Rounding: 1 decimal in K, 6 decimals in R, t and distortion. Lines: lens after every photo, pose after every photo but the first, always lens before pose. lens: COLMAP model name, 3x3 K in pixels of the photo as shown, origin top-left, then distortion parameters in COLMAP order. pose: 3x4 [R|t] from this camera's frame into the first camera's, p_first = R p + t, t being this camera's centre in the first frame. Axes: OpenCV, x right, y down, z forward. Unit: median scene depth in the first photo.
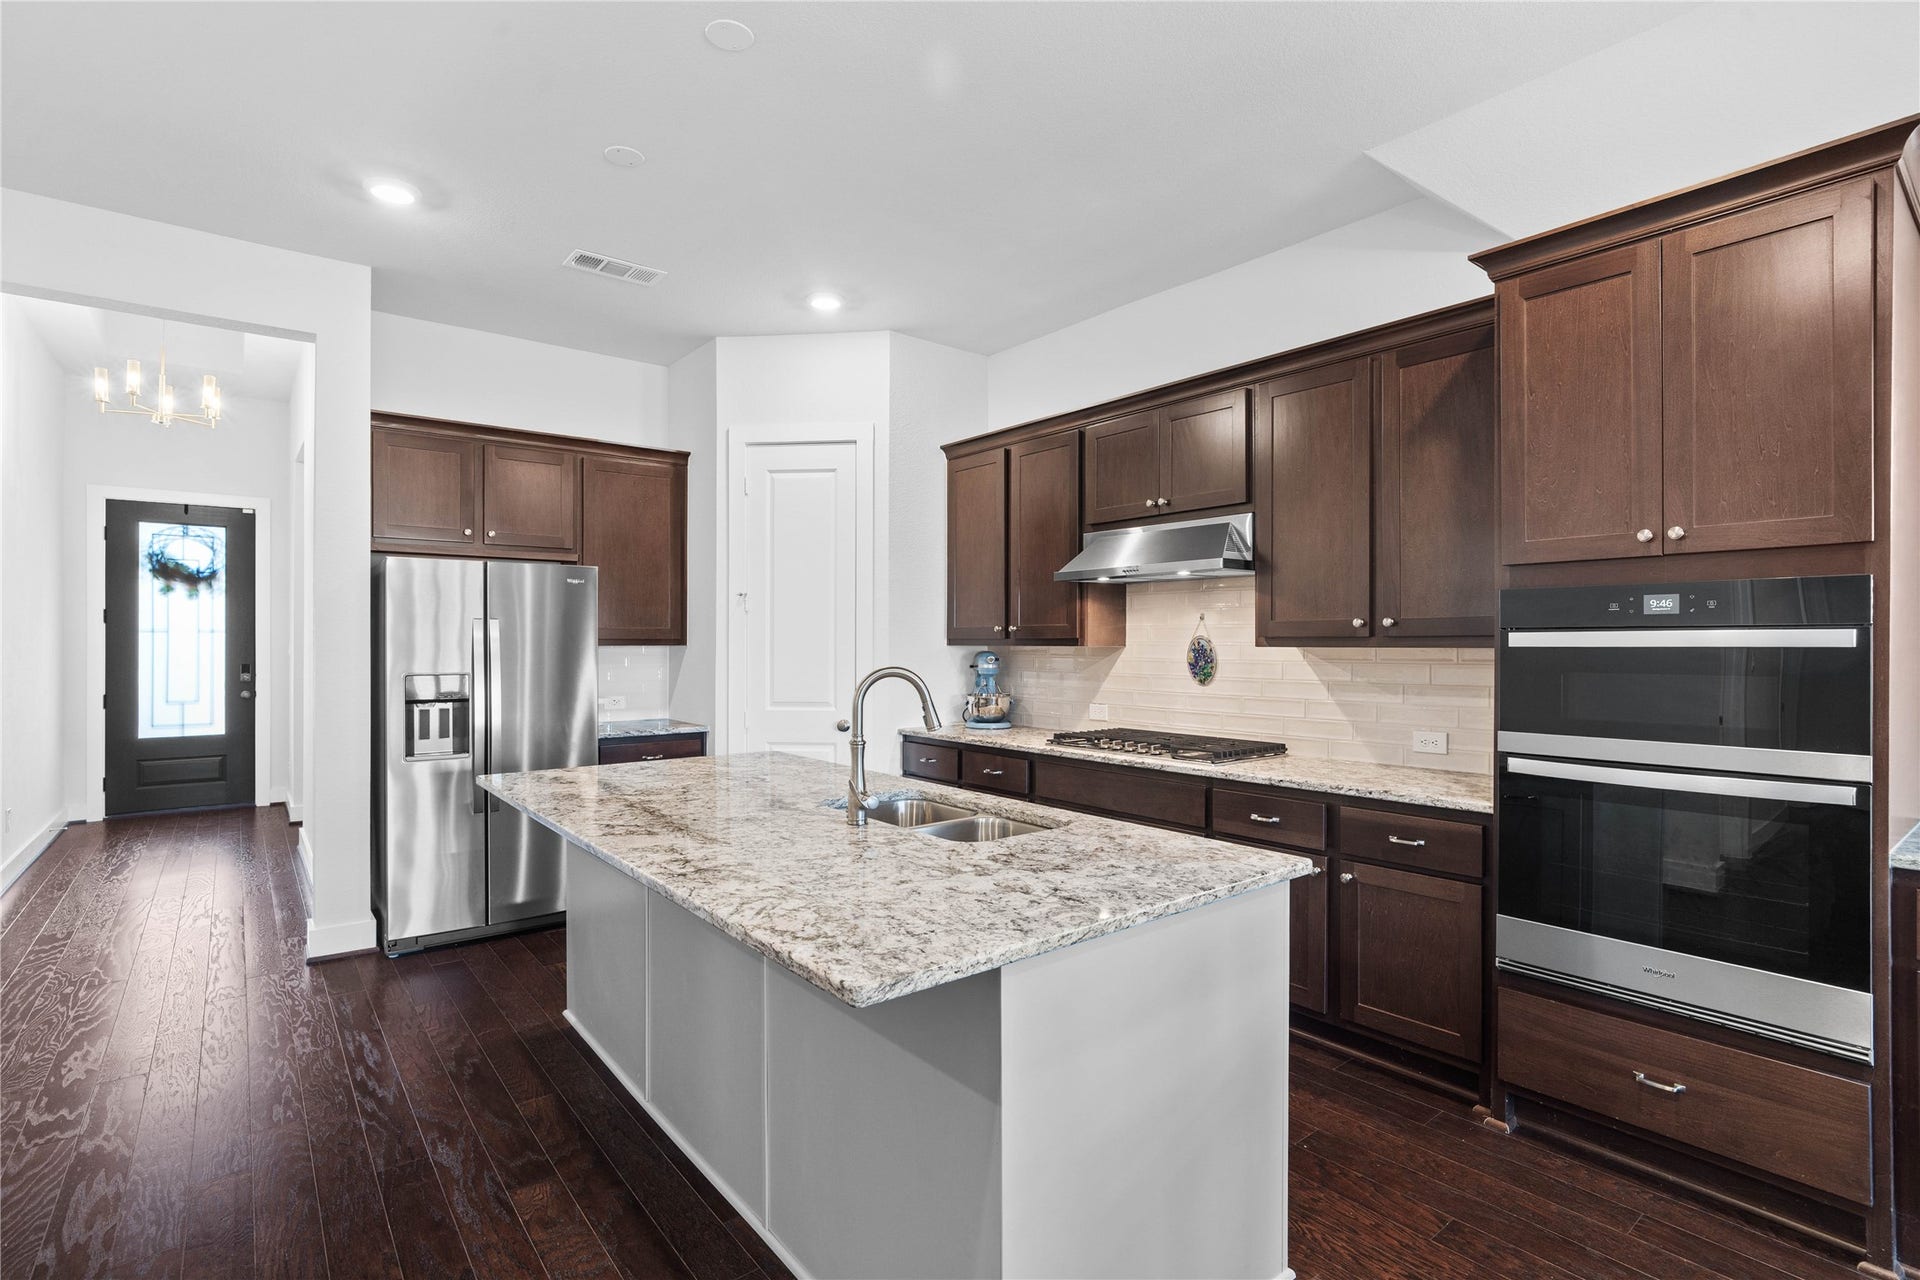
lens RADIAL K [[912.1, 0, 956.1], [0, 912.1, 630.5], [0, 0, 1]] dist [-0.009262, 0.000216]
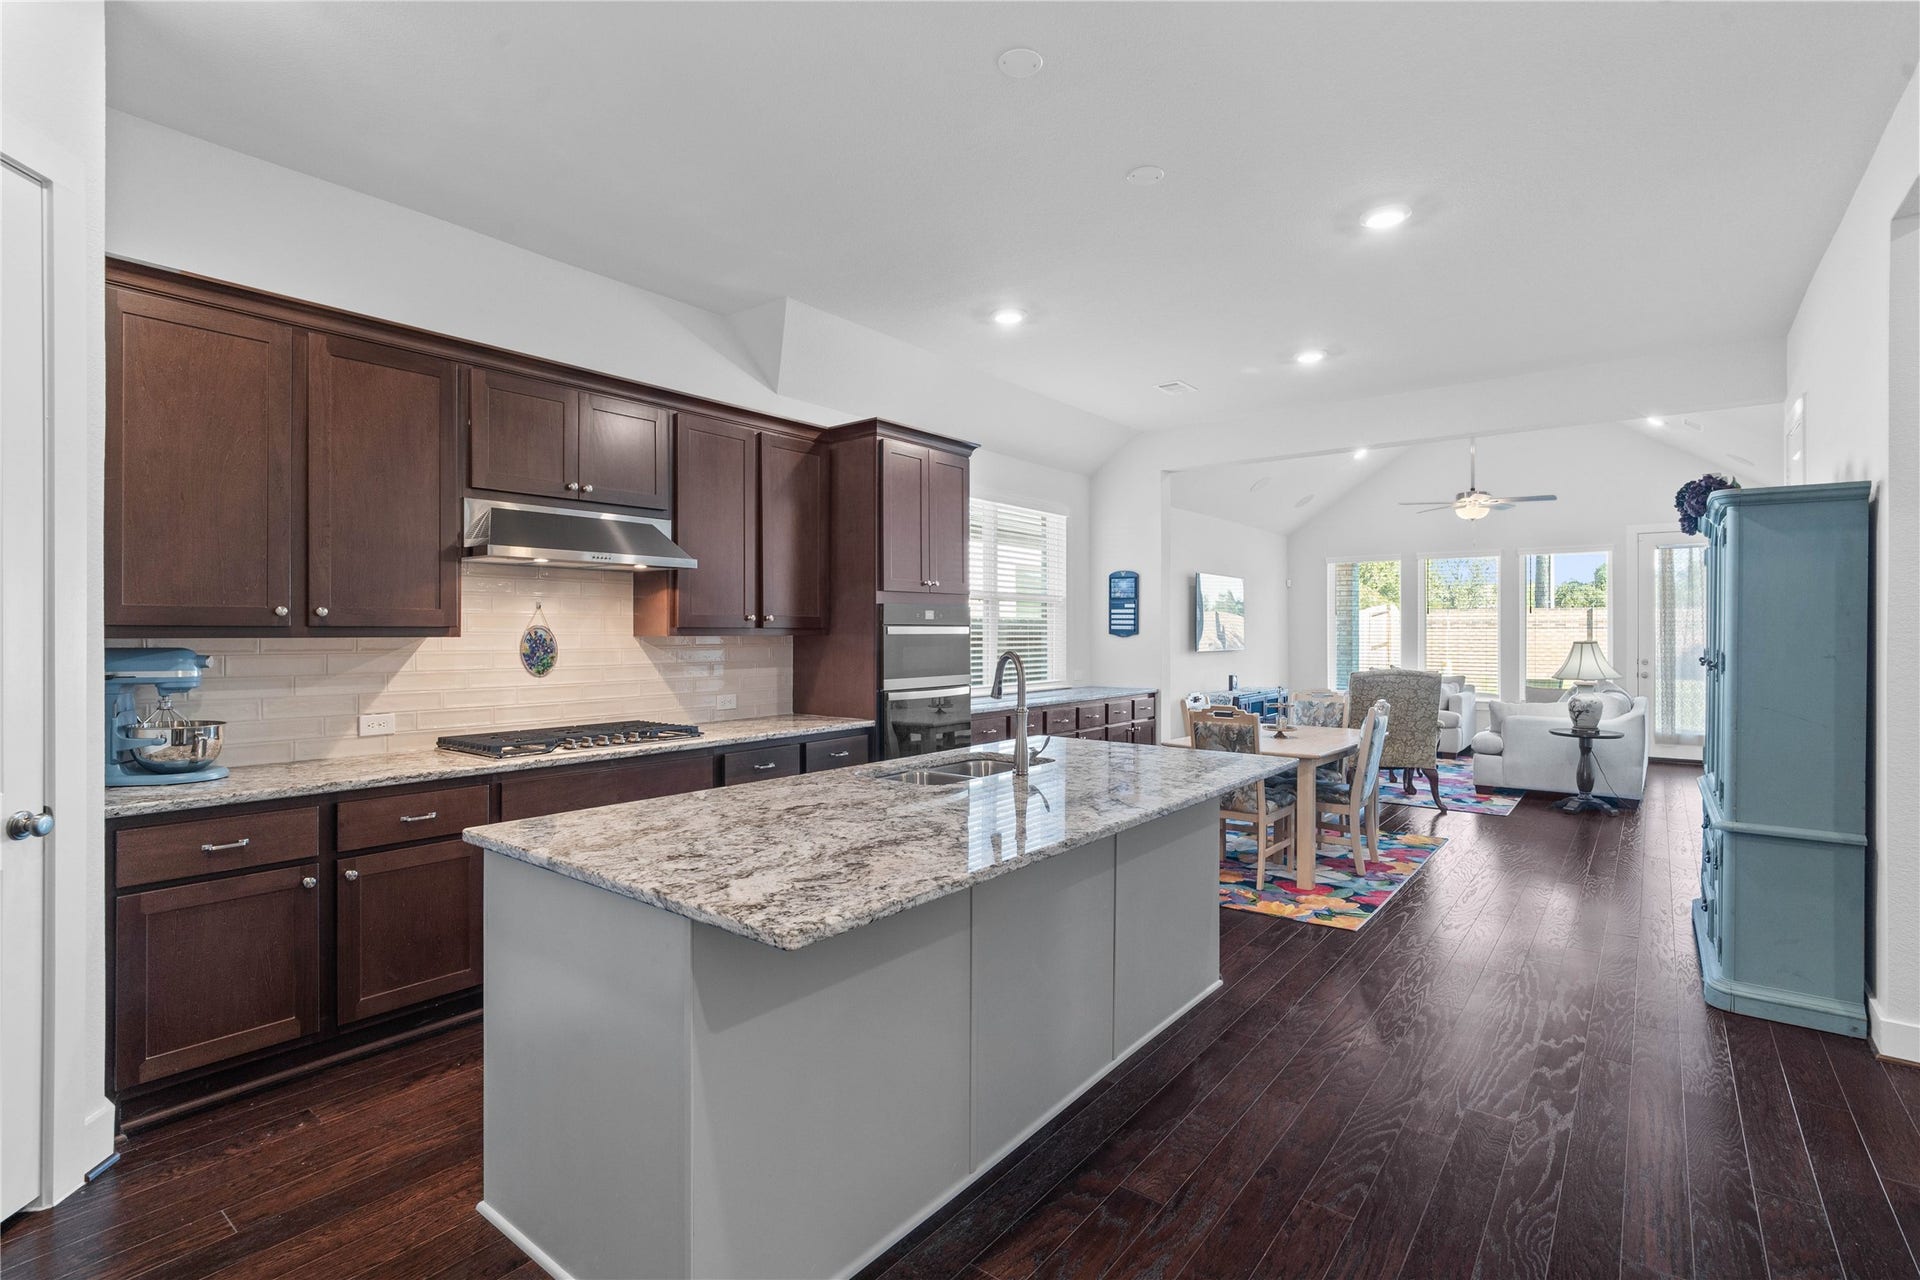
lens RADIAL K [[893.0, 0, 942.3], [0, 893.0, 633.5], [0, 0, 1]] dist [-0.010029, 0.000713]
pose [[-0.216046, -0.001598, 0.976382, -0.789201], [-0.011712, 0.999931, -0.000955, 0.010970], [-0.976313, -0.011642, -0.216050, 0.834839]]
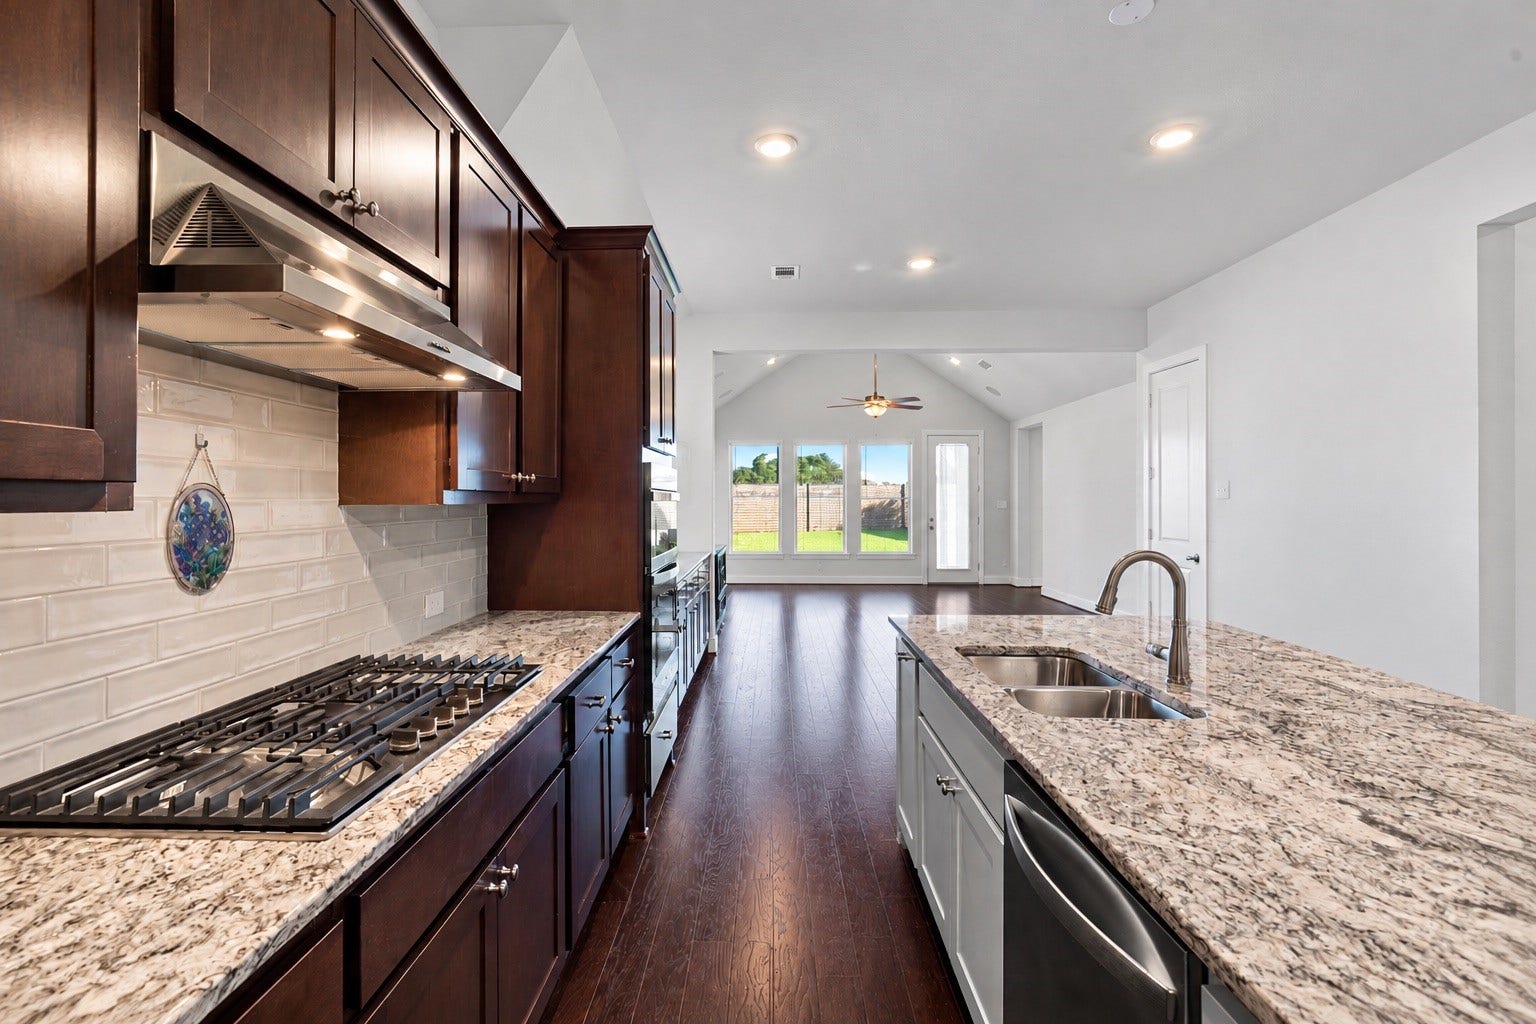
lens RADIAL K [[714.4, 0, 753.9], [0, 714.4, 506.8], [0, 0, 1]] dist [-0.010029, 0.000713]
pose [[-0.760644, -0.003895, 0.649158, -0.177082], [-0.006047, 0.999981, -0.001085, 0.017215], [-0.649142, -0.004751, -0.760653, 1.156269]]
